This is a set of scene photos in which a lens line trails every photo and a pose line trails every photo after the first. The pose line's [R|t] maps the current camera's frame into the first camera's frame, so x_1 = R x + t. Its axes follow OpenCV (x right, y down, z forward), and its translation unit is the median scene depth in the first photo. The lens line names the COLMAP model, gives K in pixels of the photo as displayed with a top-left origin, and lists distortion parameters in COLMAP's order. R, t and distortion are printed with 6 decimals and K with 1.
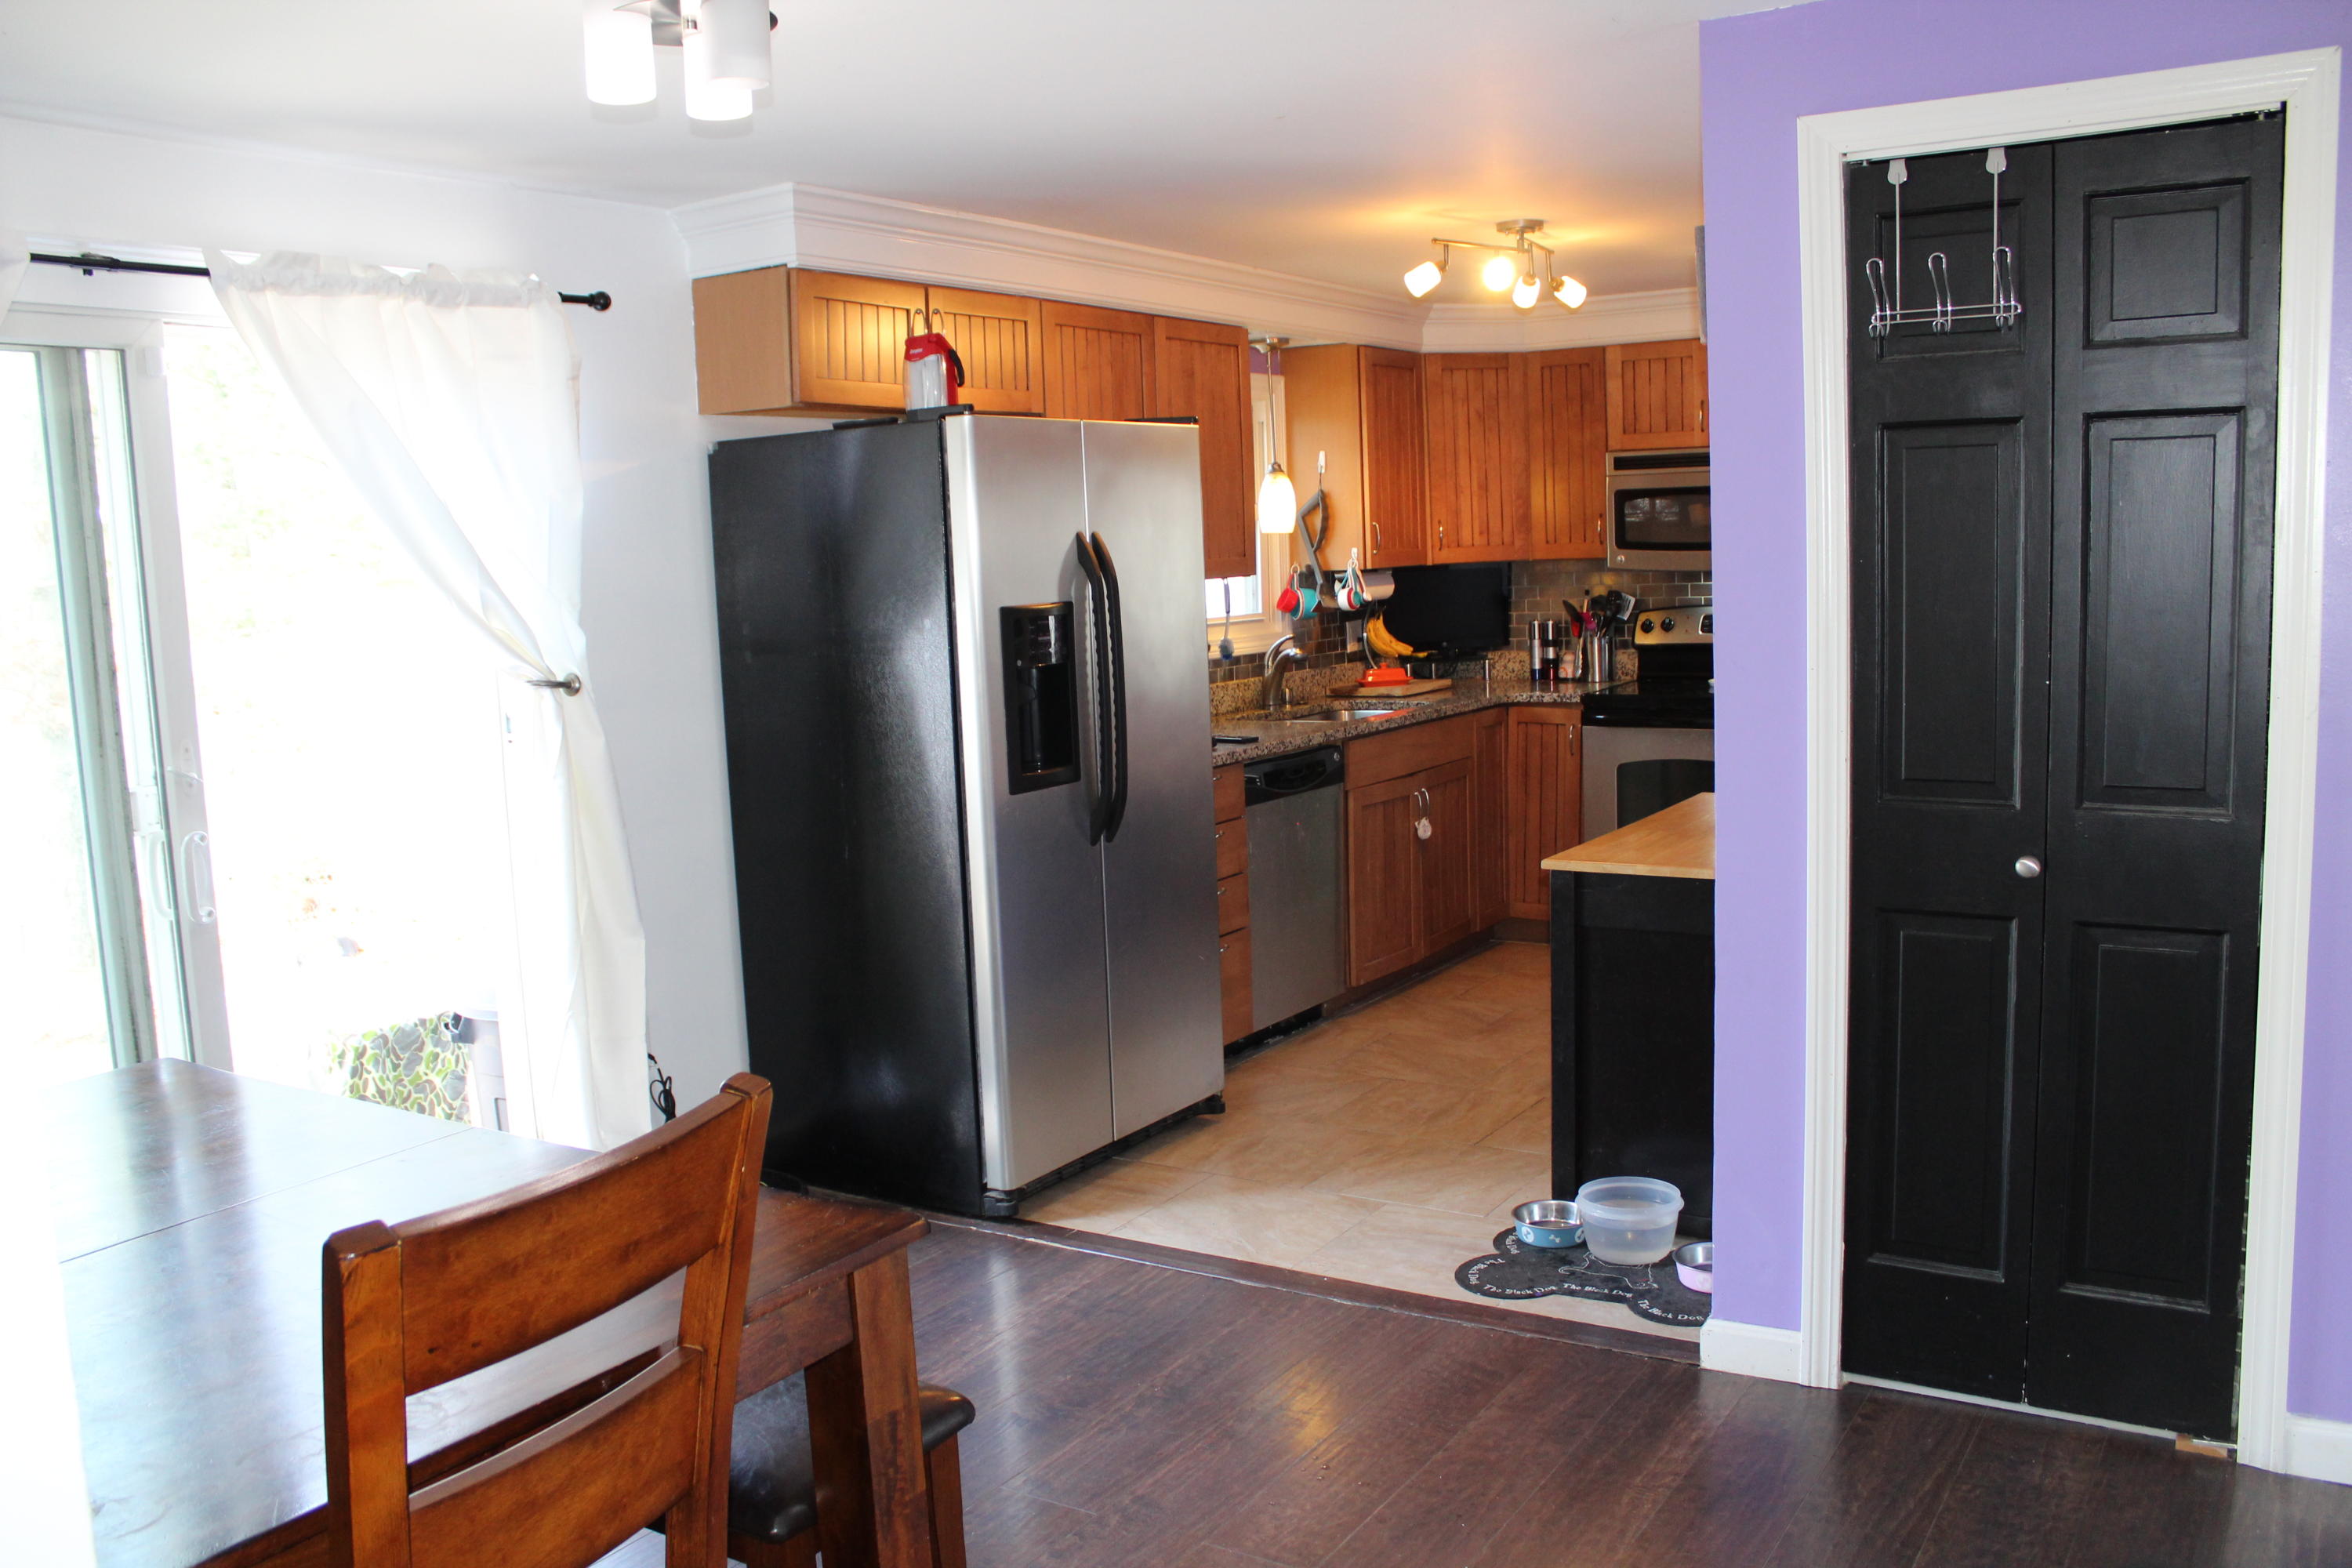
lens RADIAL K [[1958.6, 0, 1161.3], [0, 1958.6, 790.2], [0, 0, 1]] dist [-0.182140, 0.193152]
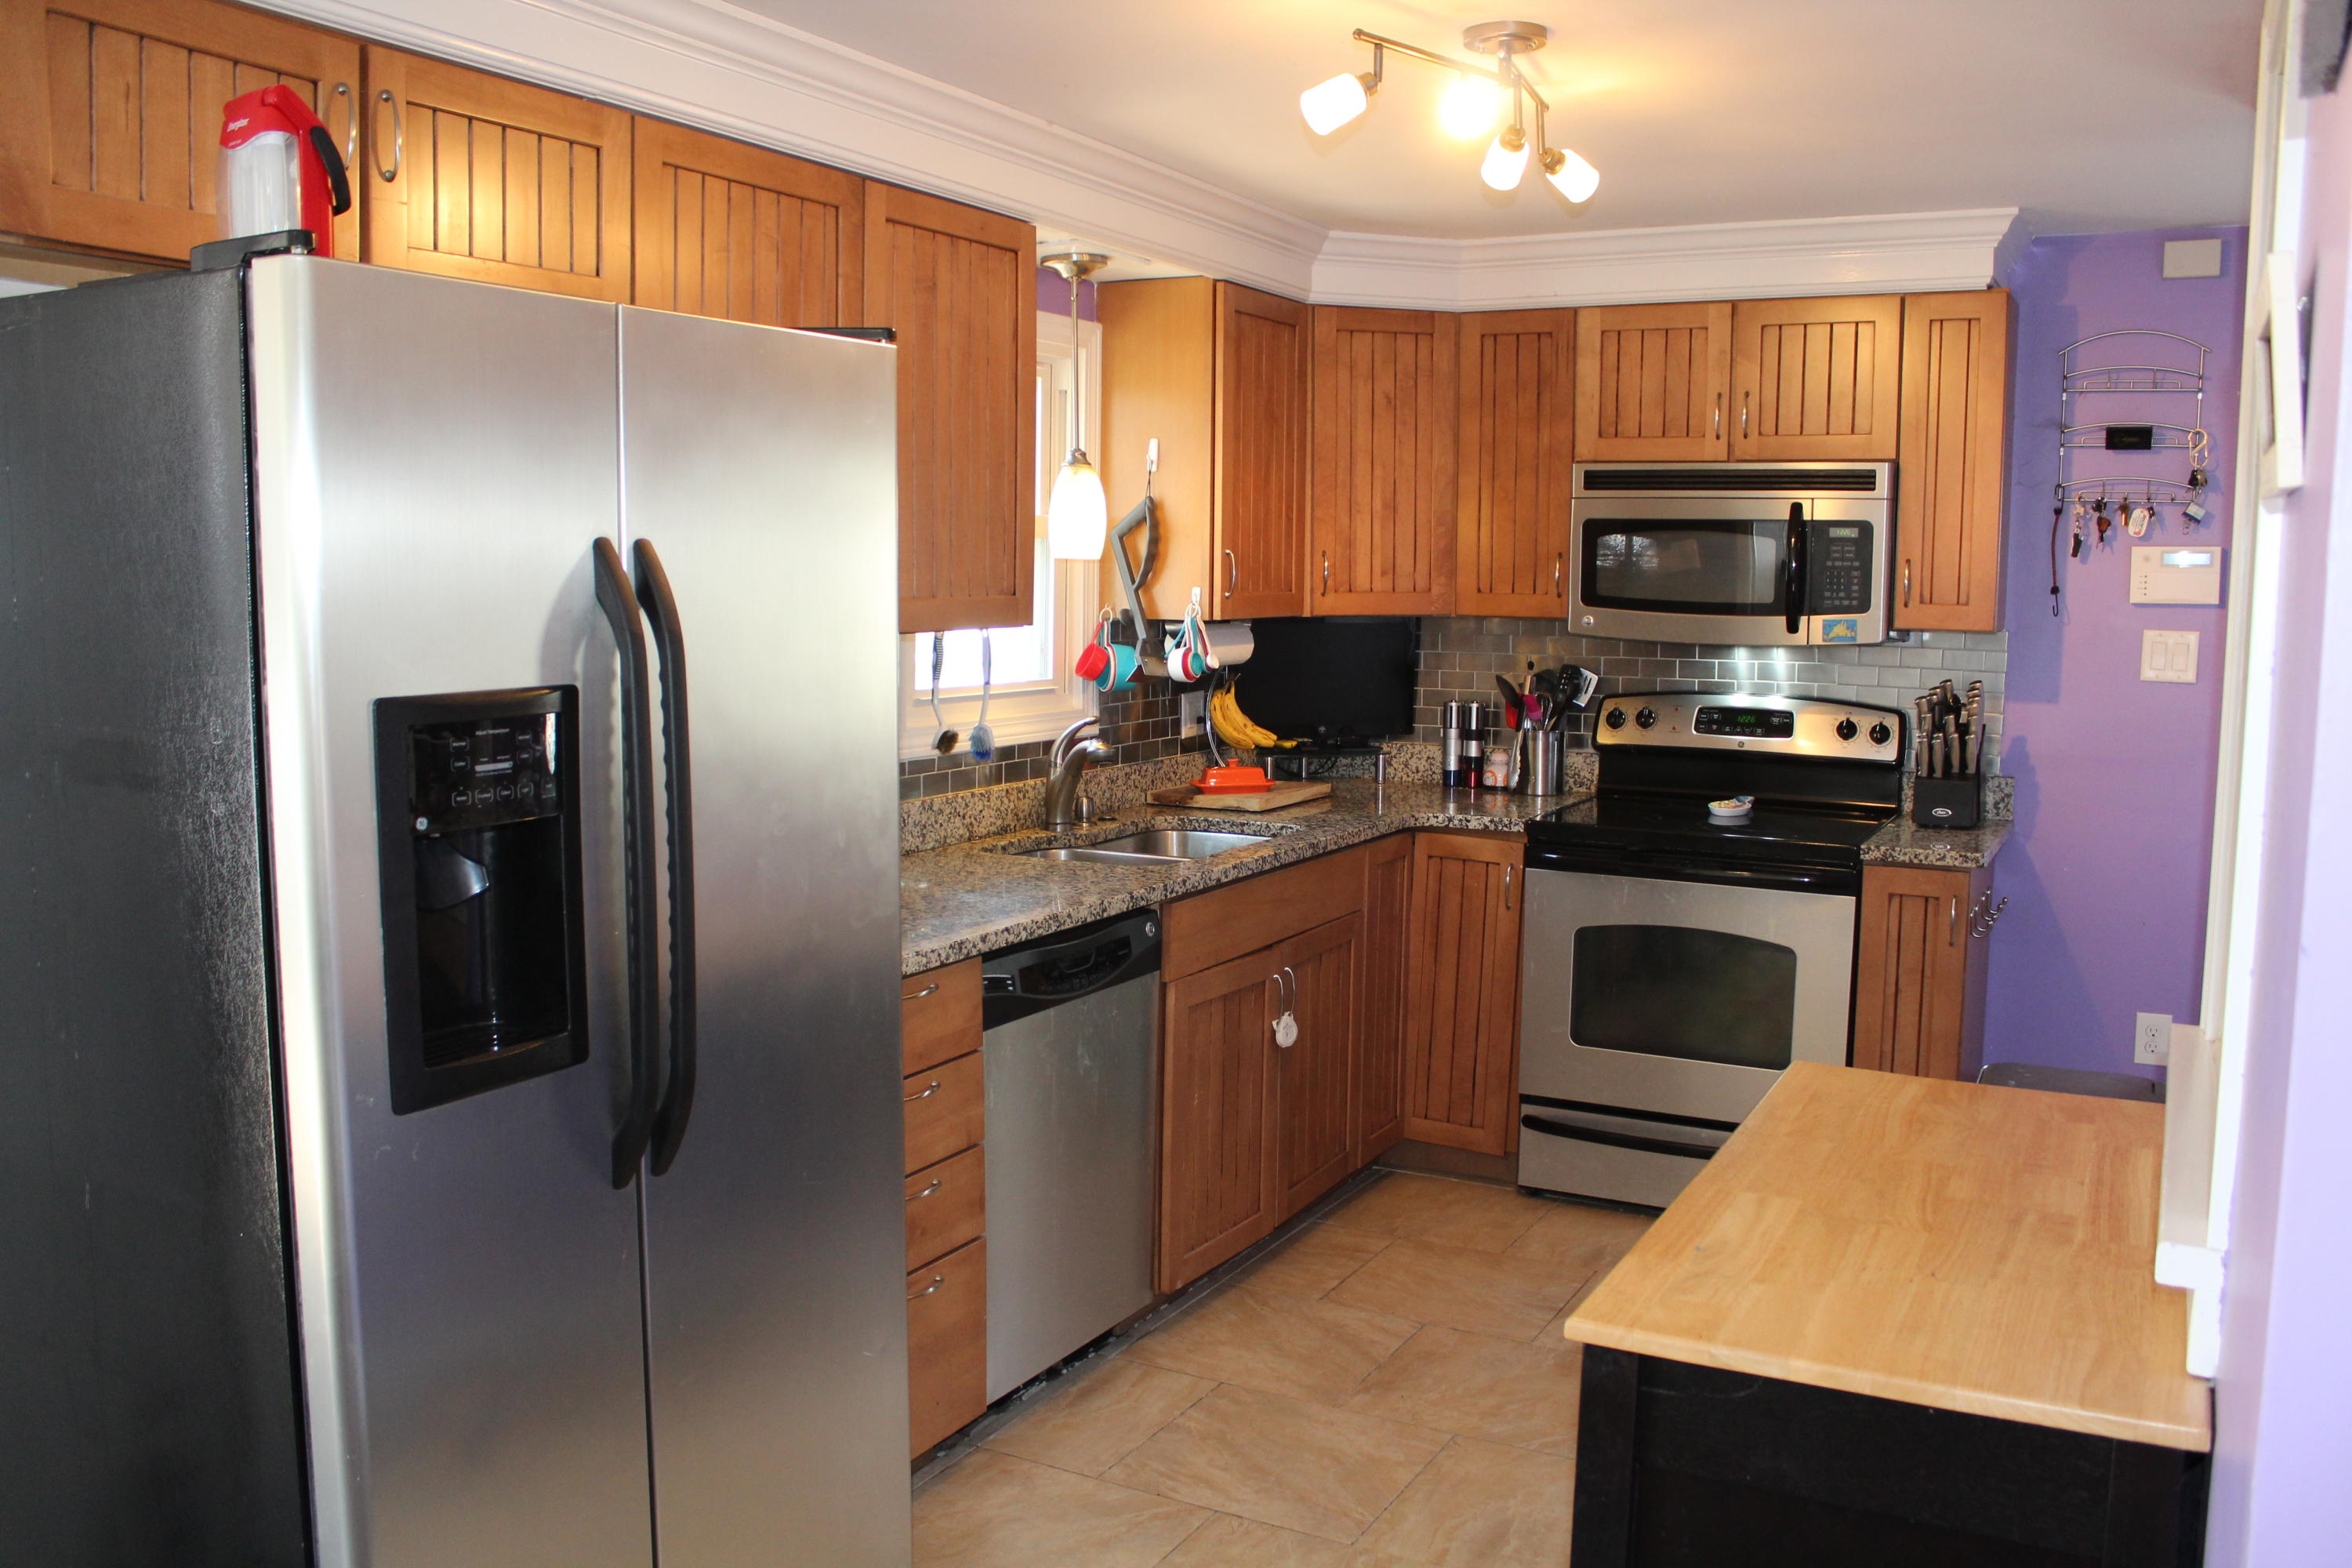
lens RADIAL K [[1958.6, 0, 1161.3], [0, 1958.6, 790.2], [0, 0, 1]] dist [-0.182140, 0.193152]
pose [[0.996229, 0.039524, 0.077239, 0.038350], [-0.038497, 0.999150, -0.014730, -0.044737], [-0.077756, 0.011701, 0.996904, 0.337596]]
